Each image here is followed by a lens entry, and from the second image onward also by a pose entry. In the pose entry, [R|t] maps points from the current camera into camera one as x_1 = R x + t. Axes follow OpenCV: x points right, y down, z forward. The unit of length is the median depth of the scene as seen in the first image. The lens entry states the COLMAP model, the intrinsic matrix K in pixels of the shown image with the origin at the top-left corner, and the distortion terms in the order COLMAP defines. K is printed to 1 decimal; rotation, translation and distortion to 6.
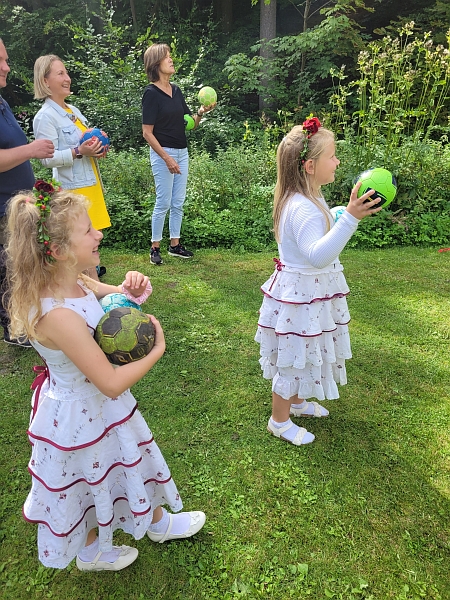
lens RADIAL K [[468.3, 0, 225.0], [0, 468.3, 300.0], [0, 0, 1]] dist [0.075470, -0.066159]
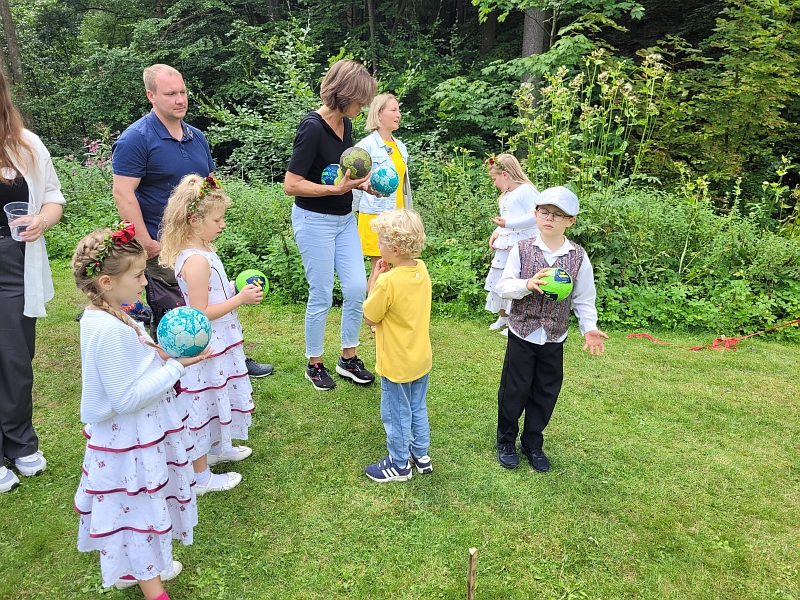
lens RADIAL K [[624.4, 0, 393.8], [0, 624.4, 301.0], [0, 0, 1]] dist [0.075470, -0.066159]
pose [[0.982400, 0.079650, -0.168956, 0.140940], [-0.100452, 0.987875, -0.118374, -0.001686], [0.157479, 0.133263, 0.978489, -0.021222]]
